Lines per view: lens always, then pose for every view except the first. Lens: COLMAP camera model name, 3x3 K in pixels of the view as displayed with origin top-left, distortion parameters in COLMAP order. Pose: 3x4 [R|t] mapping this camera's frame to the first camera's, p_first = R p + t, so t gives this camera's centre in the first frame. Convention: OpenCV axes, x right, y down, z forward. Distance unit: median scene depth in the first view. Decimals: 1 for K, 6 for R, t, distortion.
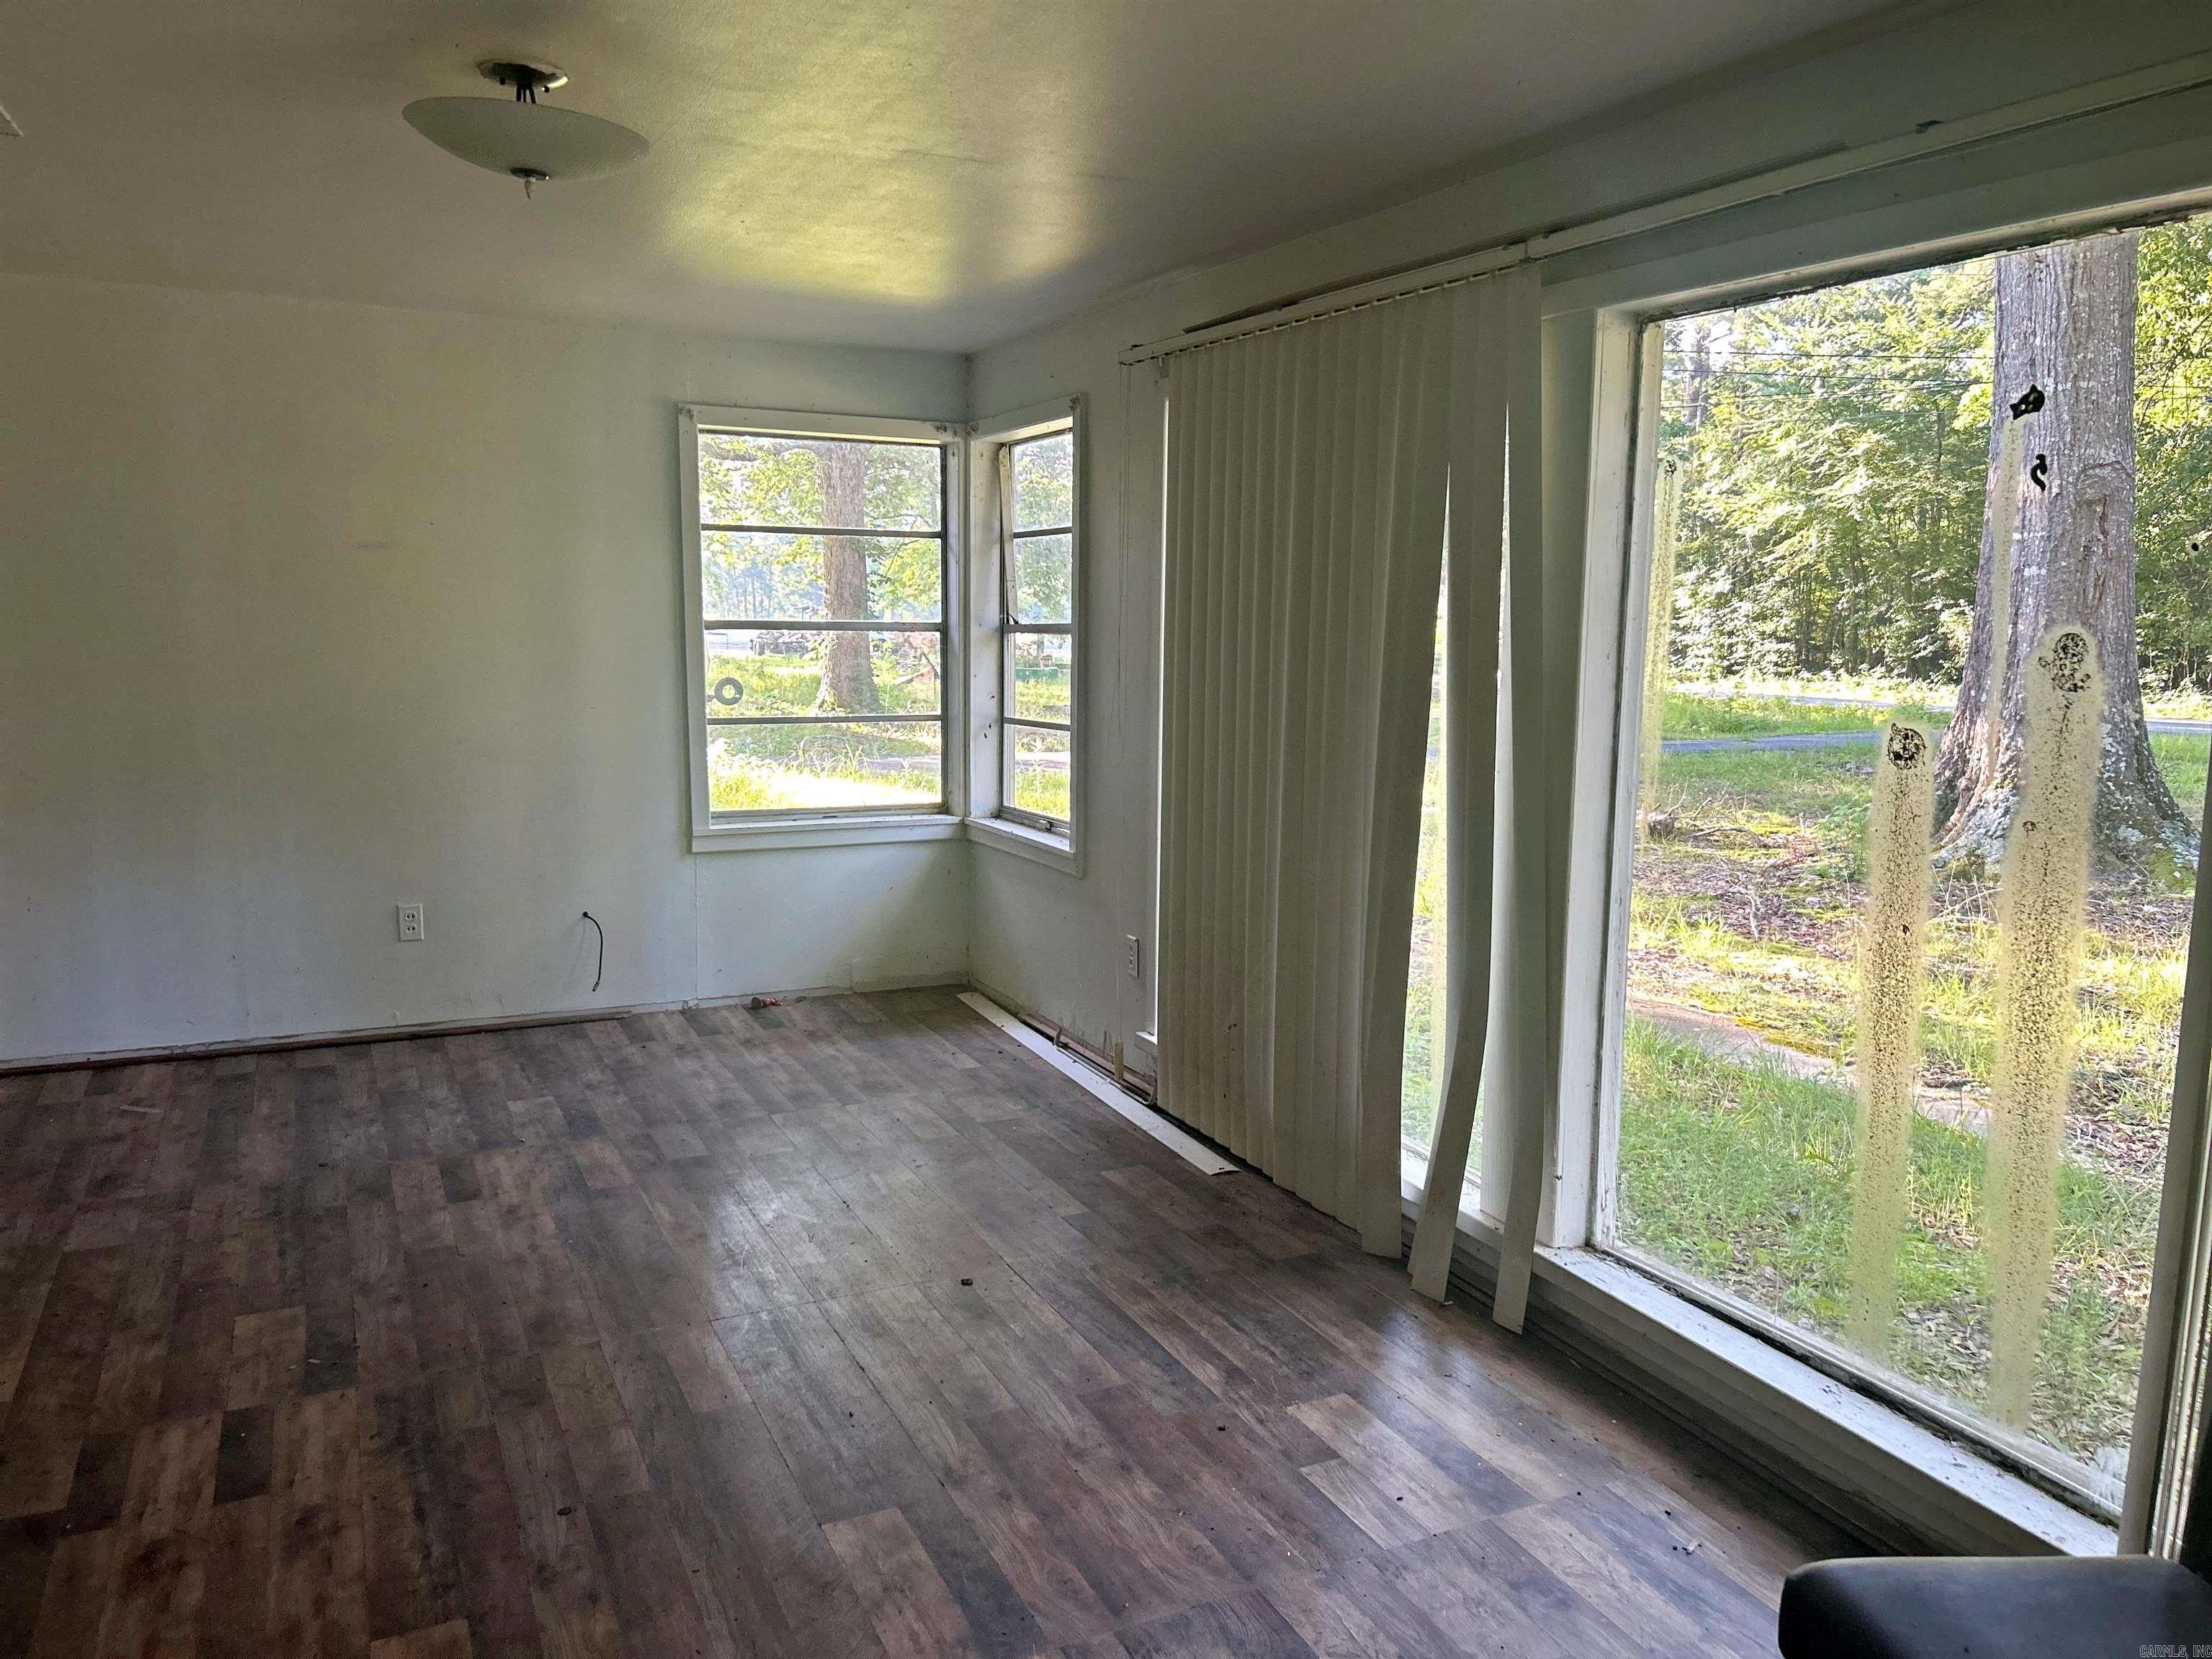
lens RADIAL K [[1657.5, 0, 1102.5], [0, 1657.5, 813.9], [0, 0, 1]] dist [0.031499, -0.008024]
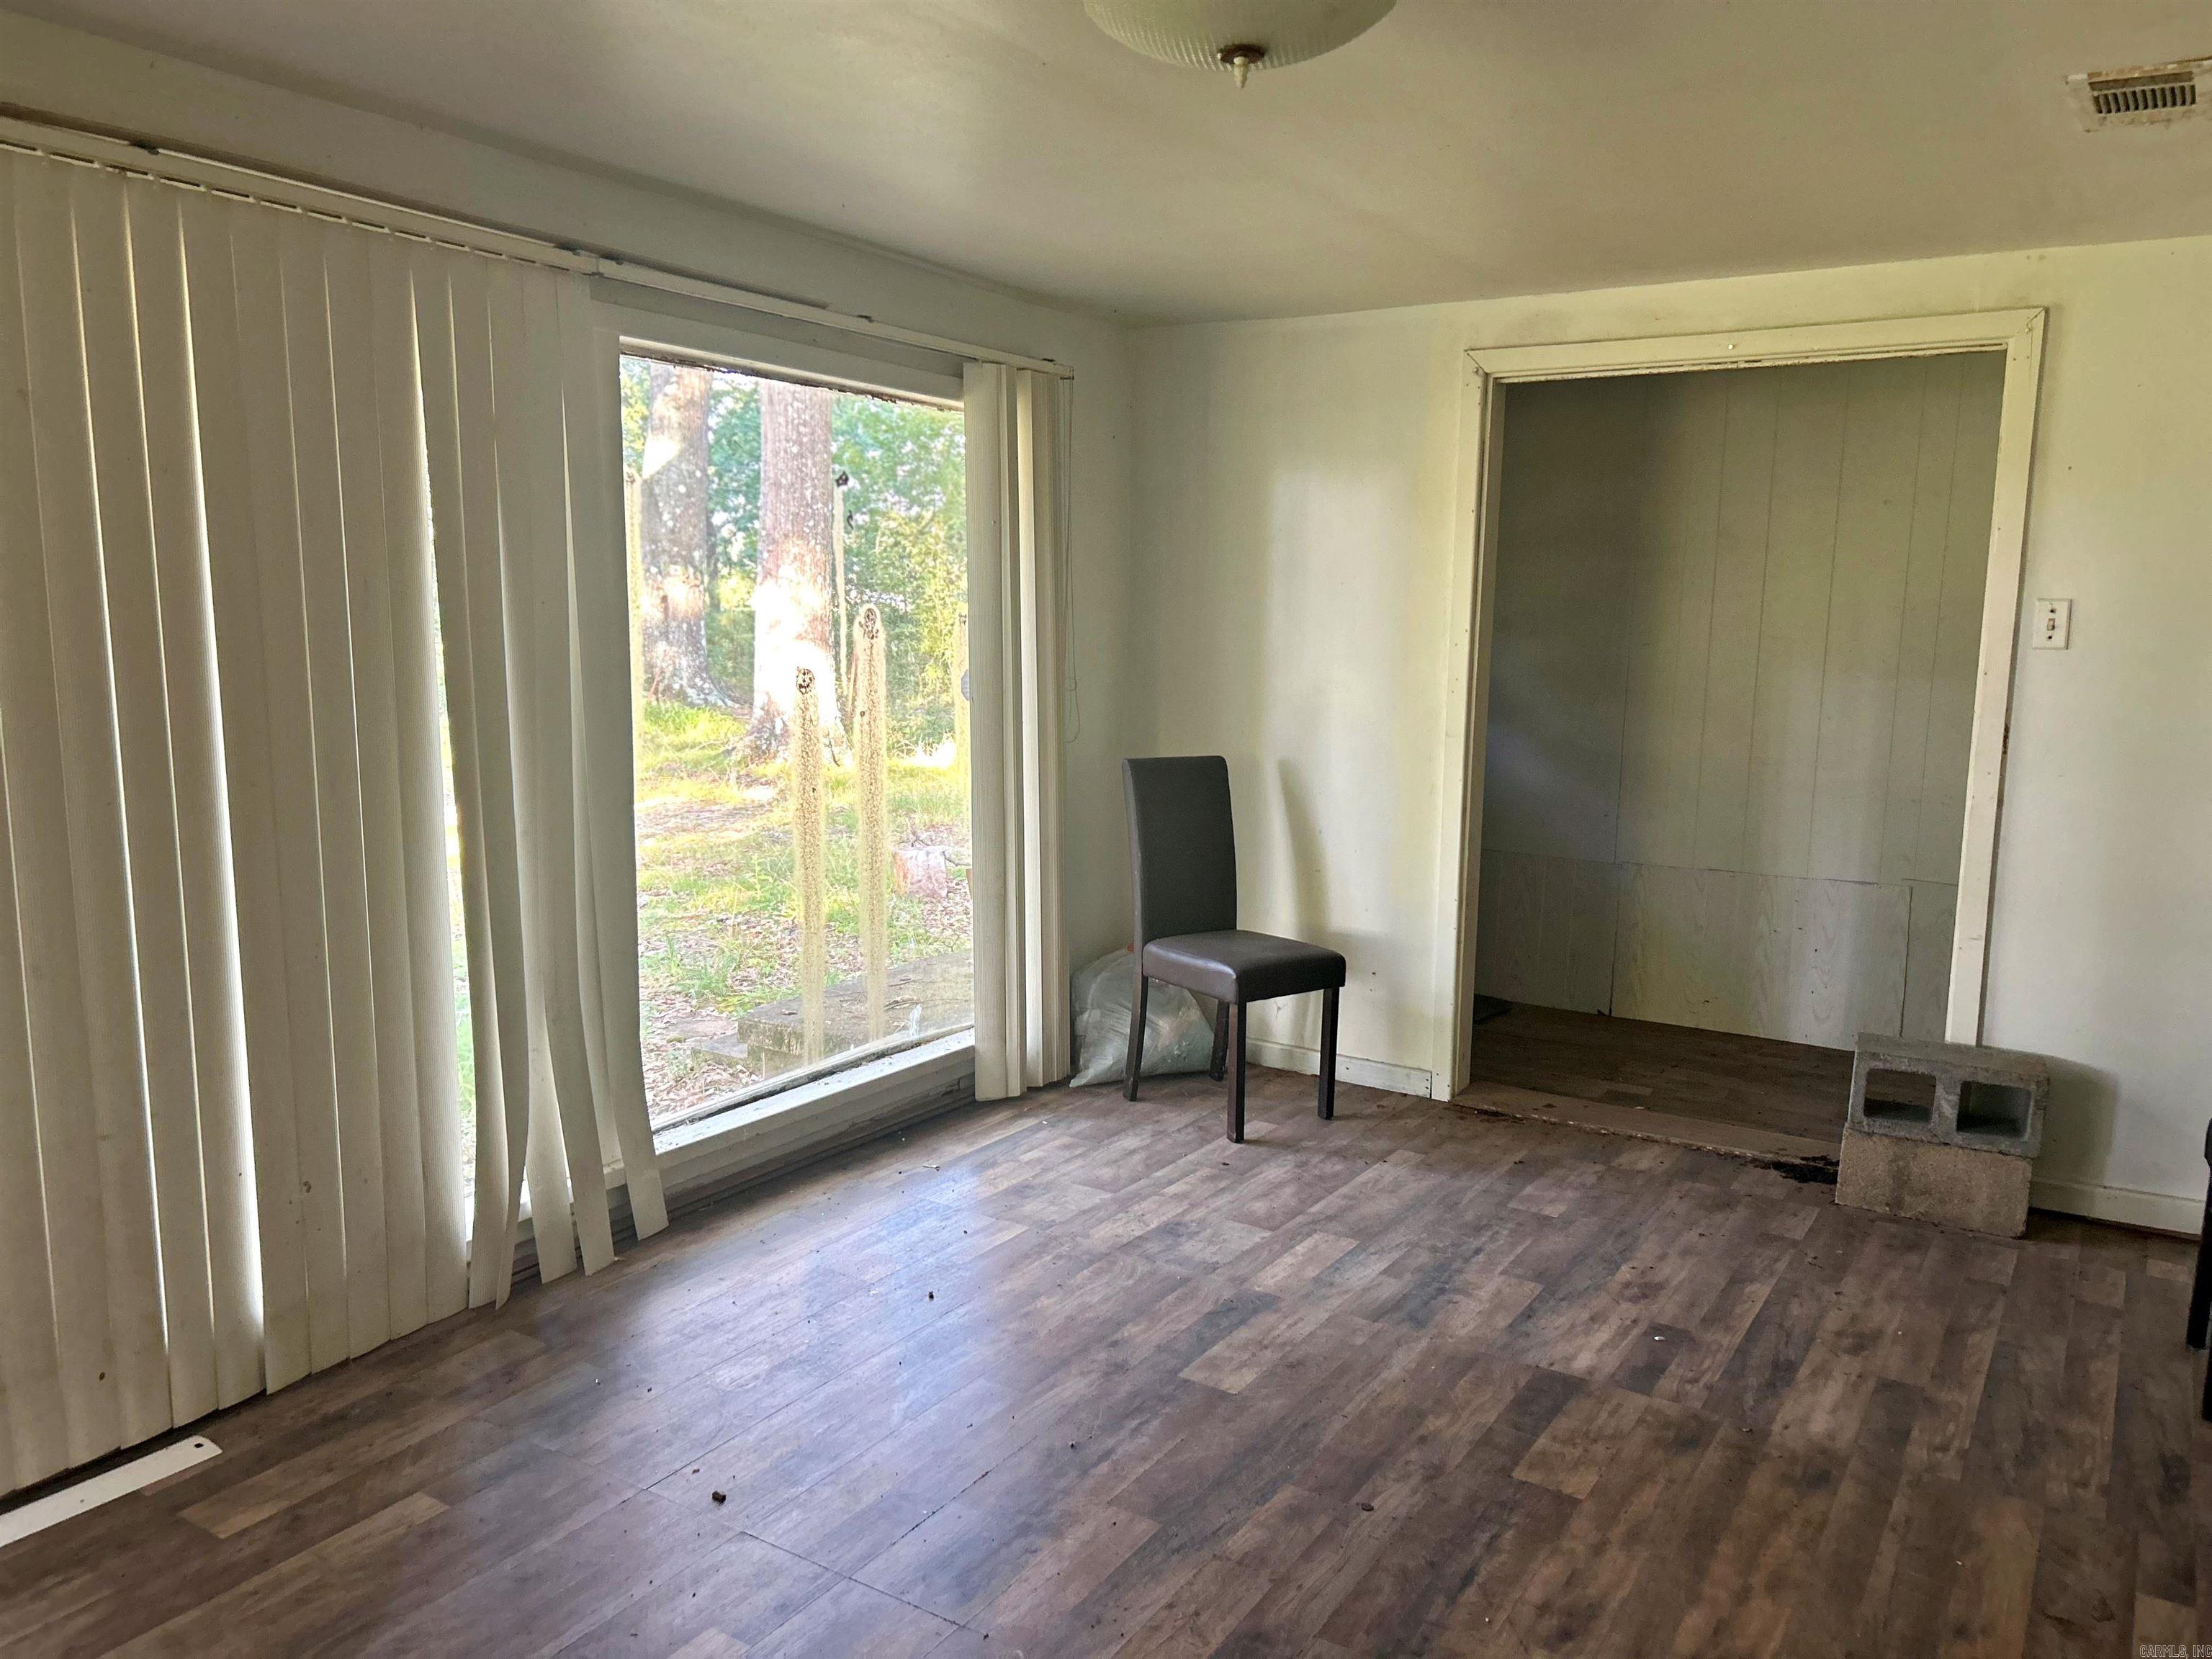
lens RADIAL K [[1657.5, 0, 1101.6], [0, 1657.5, 841.6], [0, 0, 1]] dist [0.031499, -0.008024]
pose [[-0.532074, -0.150737, 0.833172, -0.971523], [0.085467, 0.969437, 0.229970, -0.218730], [-0.842373, 0.193570, -0.502930, 1.485957]]
